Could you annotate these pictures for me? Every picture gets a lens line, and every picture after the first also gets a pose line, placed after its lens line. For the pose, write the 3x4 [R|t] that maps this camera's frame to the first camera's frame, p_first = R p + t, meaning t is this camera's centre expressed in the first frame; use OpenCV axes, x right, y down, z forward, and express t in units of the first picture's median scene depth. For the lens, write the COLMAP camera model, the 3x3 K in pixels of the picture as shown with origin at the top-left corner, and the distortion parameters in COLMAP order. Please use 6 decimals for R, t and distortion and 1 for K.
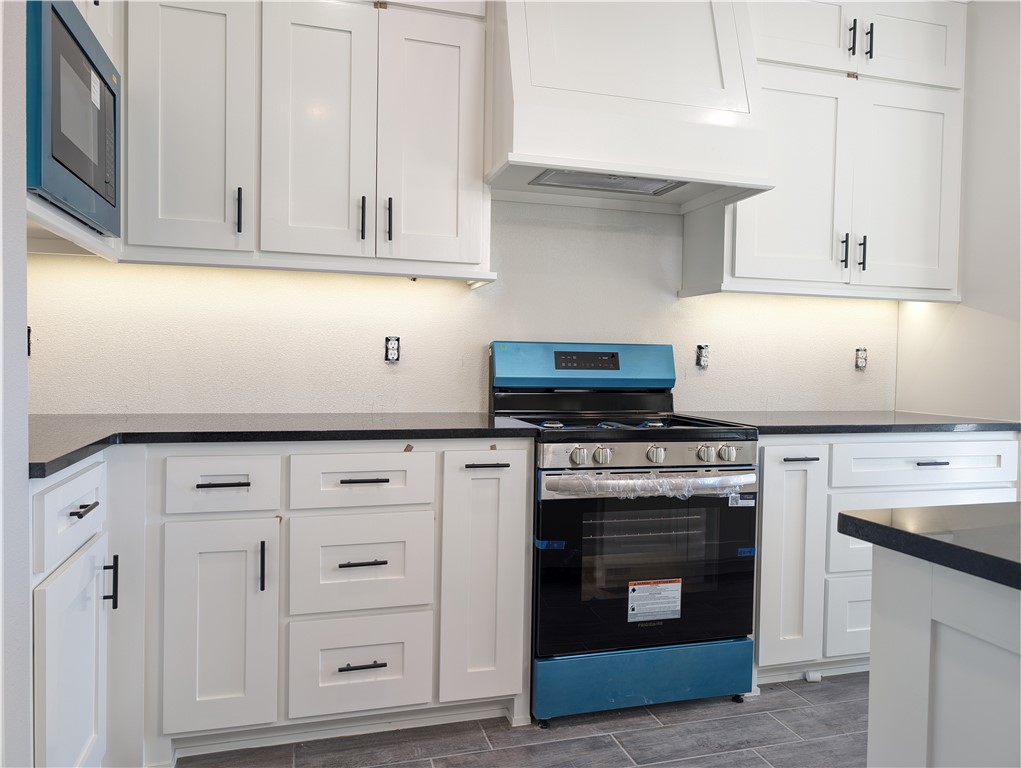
lens RADIAL K [[730.7, 0, 512.2], [0, 730.7, 386.8], [0, 0, 1]] dist [0.002498, -0.000579]
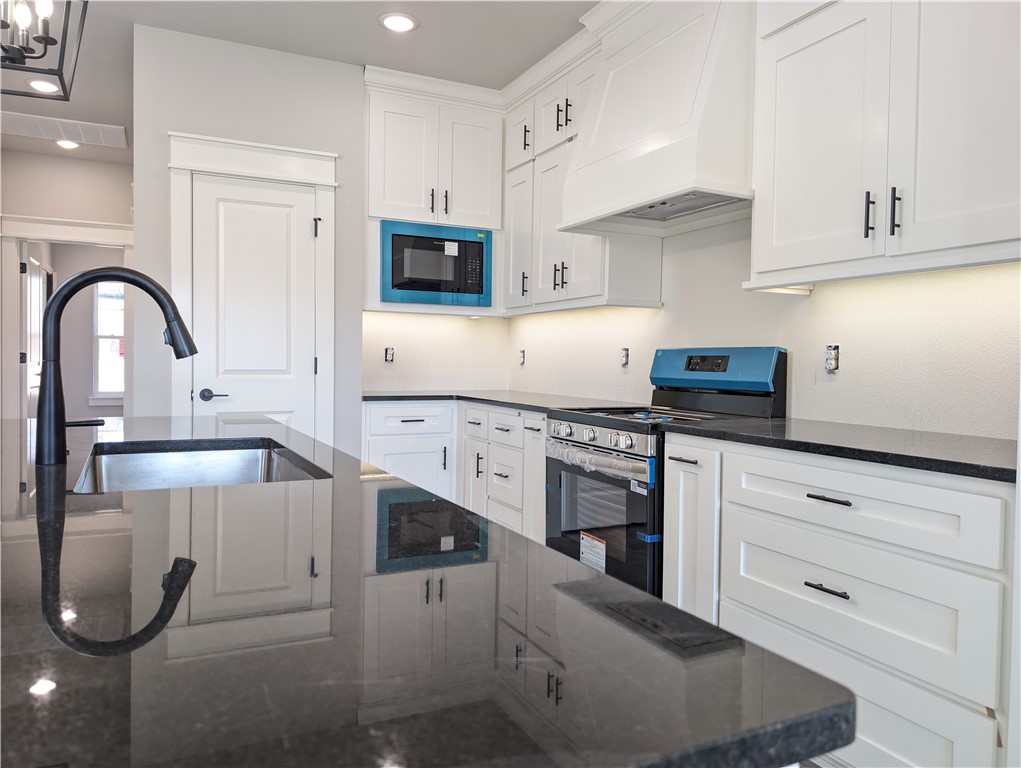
lens RADIAL K [[730.7, 0, 511.9], [0, 730.7, 379.7], [0, 0, 1]] dist [0.002498, -0.000579]
pose [[0.168077, 0.009990, -0.985723, 1.359449], [-0.050966, 0.998699, 0.001431, 0.002296], [0.984455, 0.049998, 0.168368, 0.618930]]
